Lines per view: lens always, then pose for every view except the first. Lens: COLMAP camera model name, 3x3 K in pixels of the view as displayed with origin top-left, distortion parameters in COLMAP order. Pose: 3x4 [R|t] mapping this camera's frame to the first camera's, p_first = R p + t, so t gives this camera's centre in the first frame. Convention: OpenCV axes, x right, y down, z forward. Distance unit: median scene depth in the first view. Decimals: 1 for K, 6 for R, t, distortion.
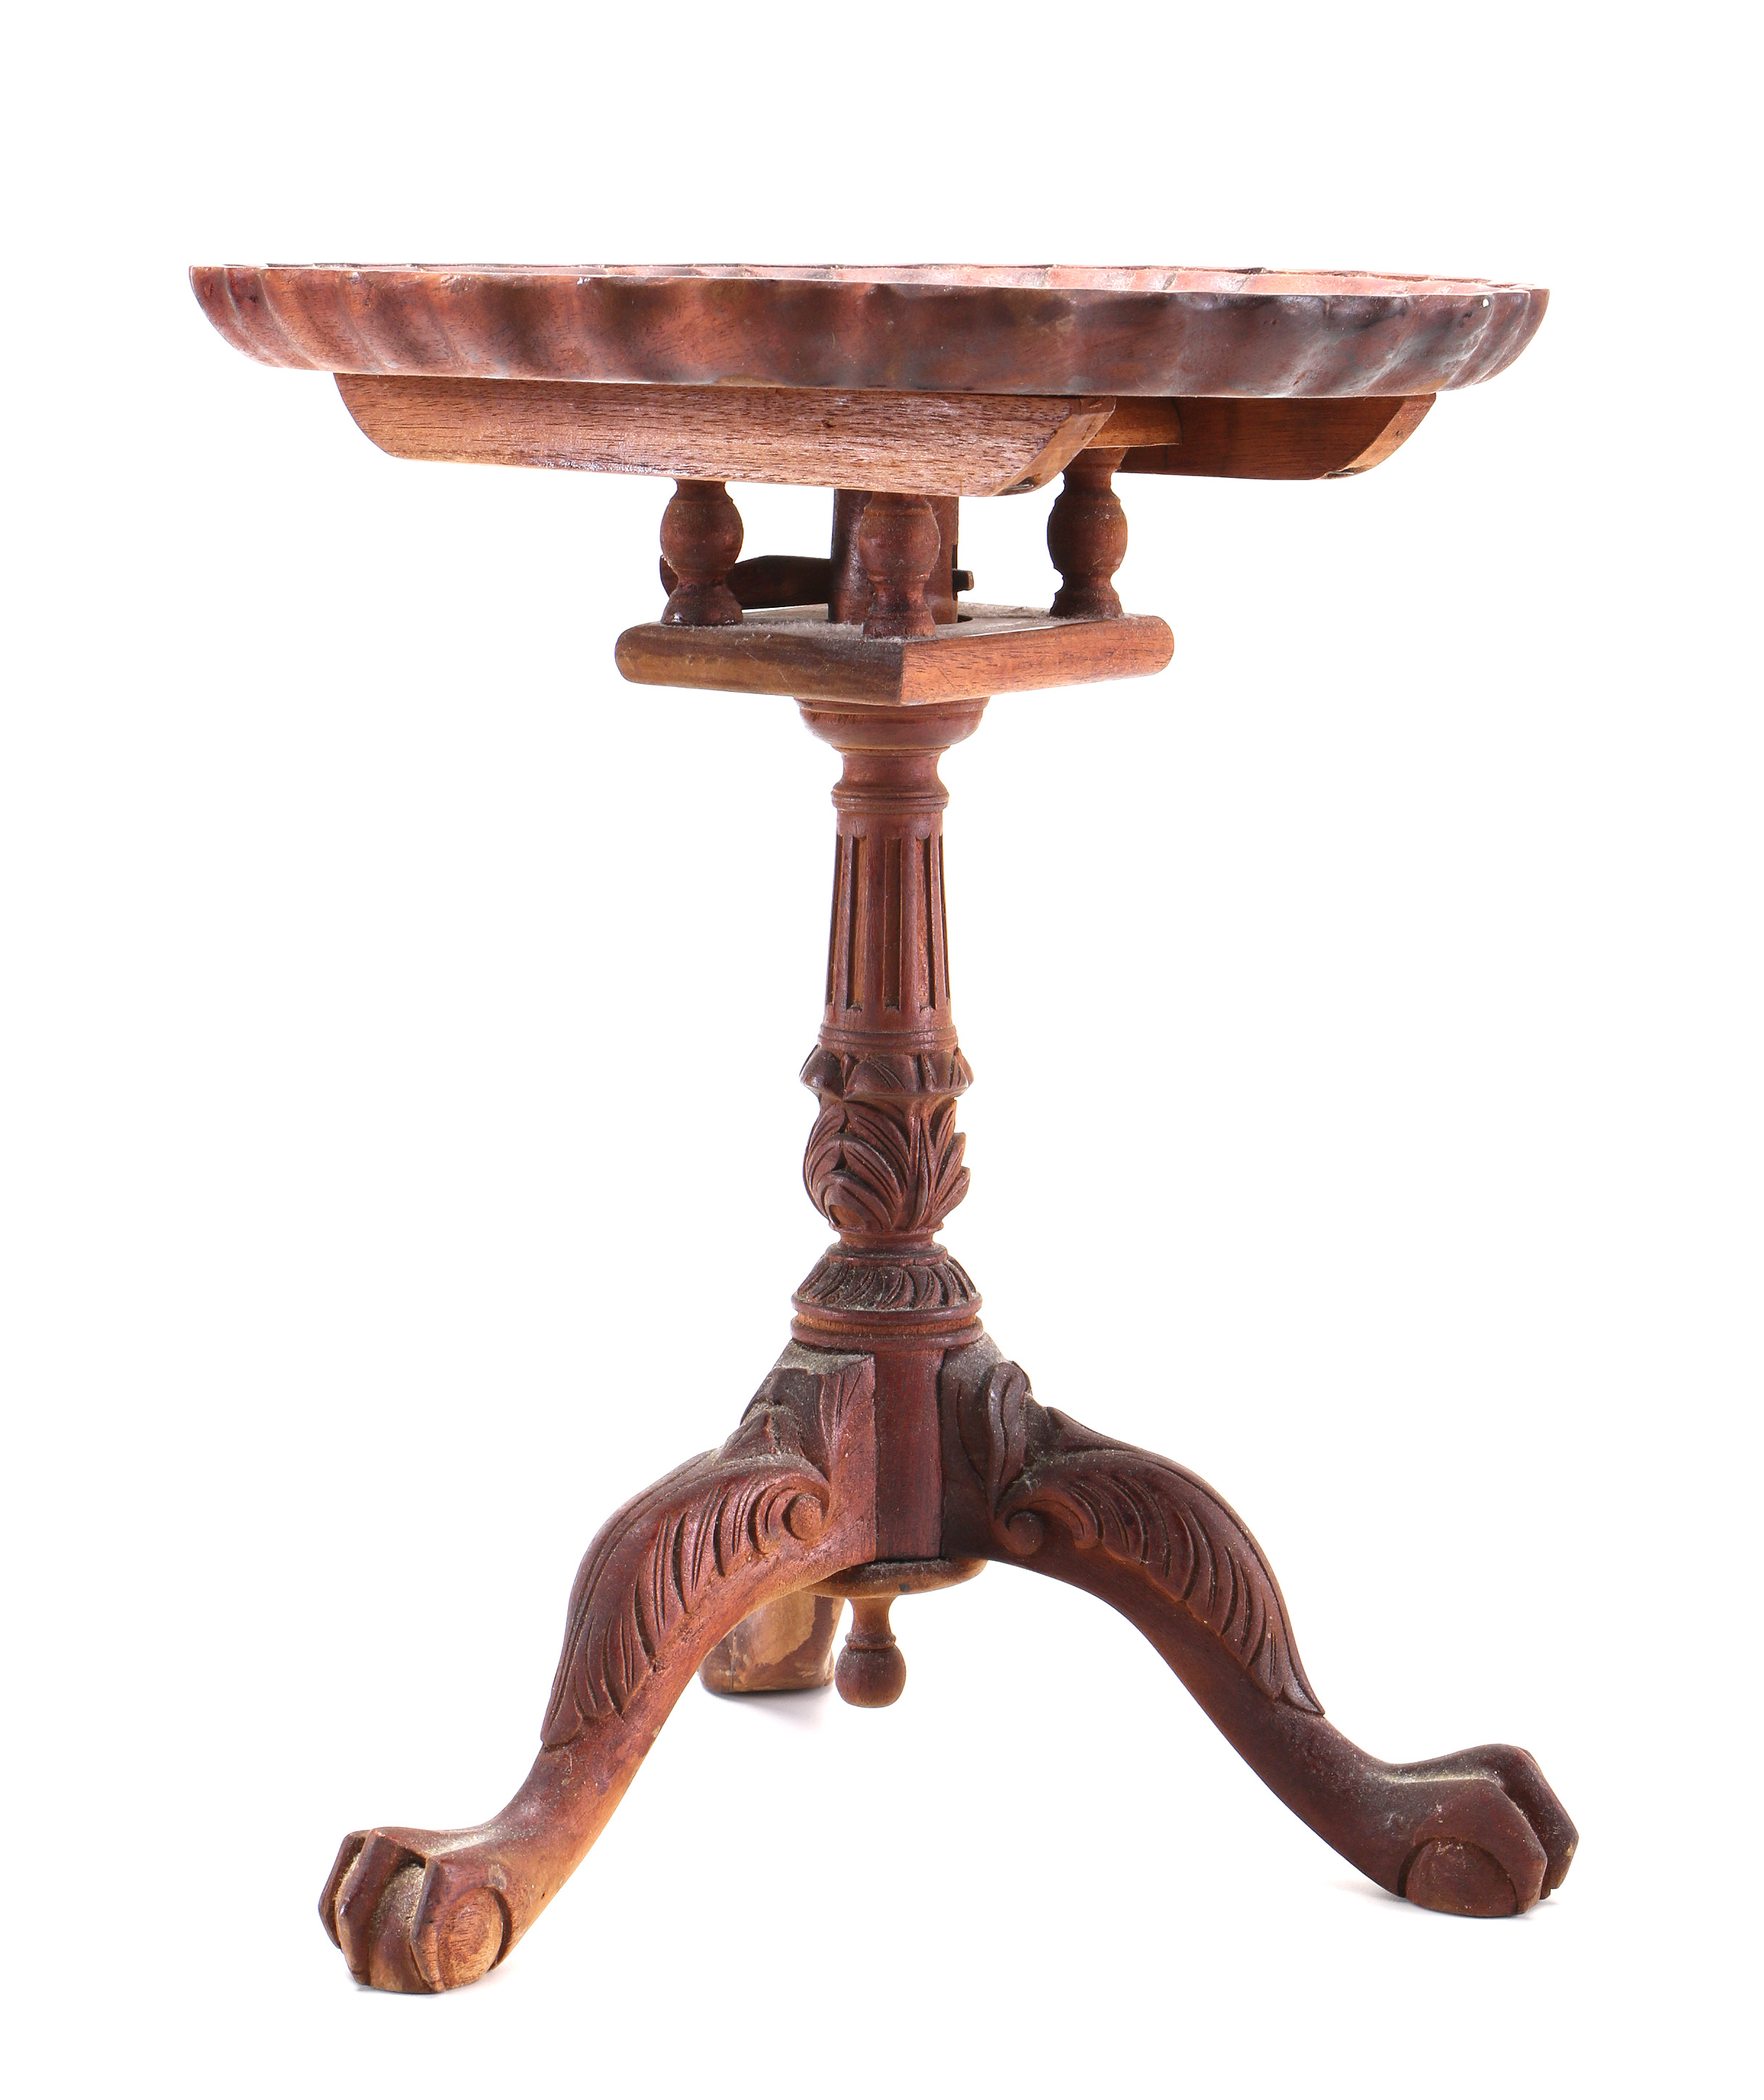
lens RADIAL K [[5471.9, 0, 882.0], [0, 5471.9, 1050.0], [0, 0, 1]] dist [-0.082176, -0.522526]
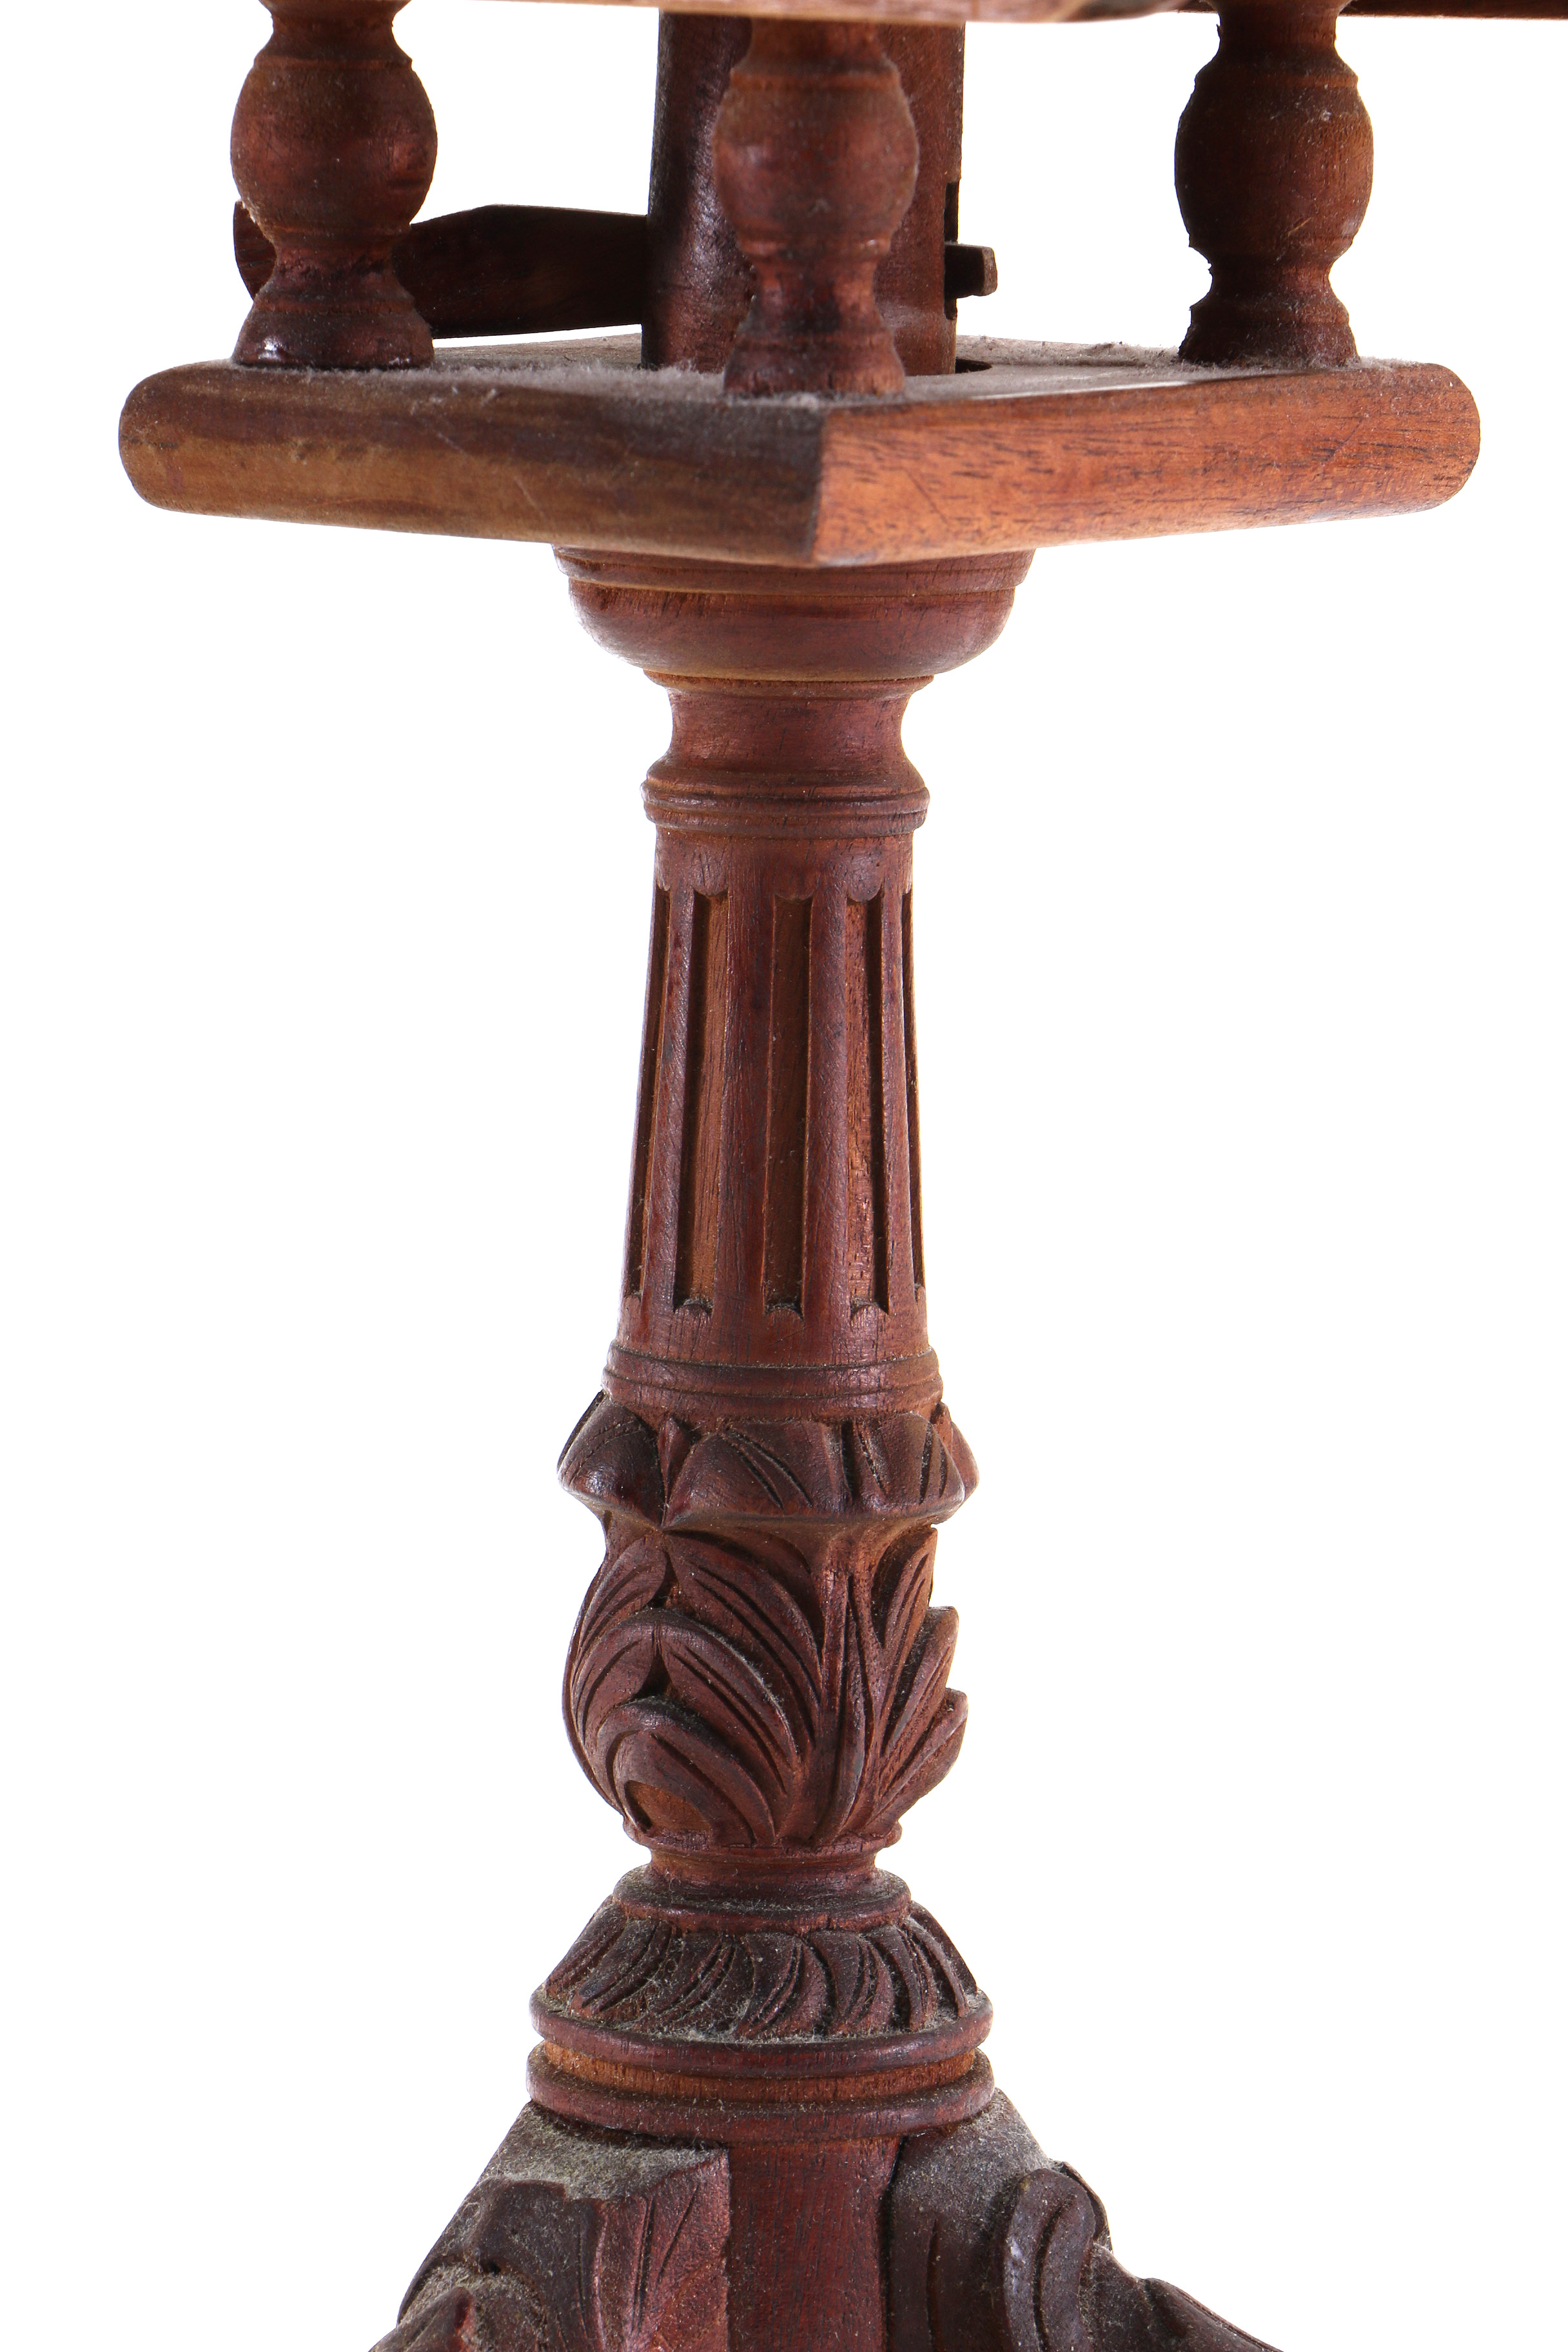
lens RADIAL K [[10118.7, 0, 784.0], [0, 10118.7, 1176.0], [0, 0, 1]] dist [0.394247, 5.589765]
pose [[0.999906, 0.013642, 0.001366, 0.000688], [-0.013620, 0.999789, -0.015384, -0.005843], [-0.001576, 0.015364, 0.999881, 0.234896]]
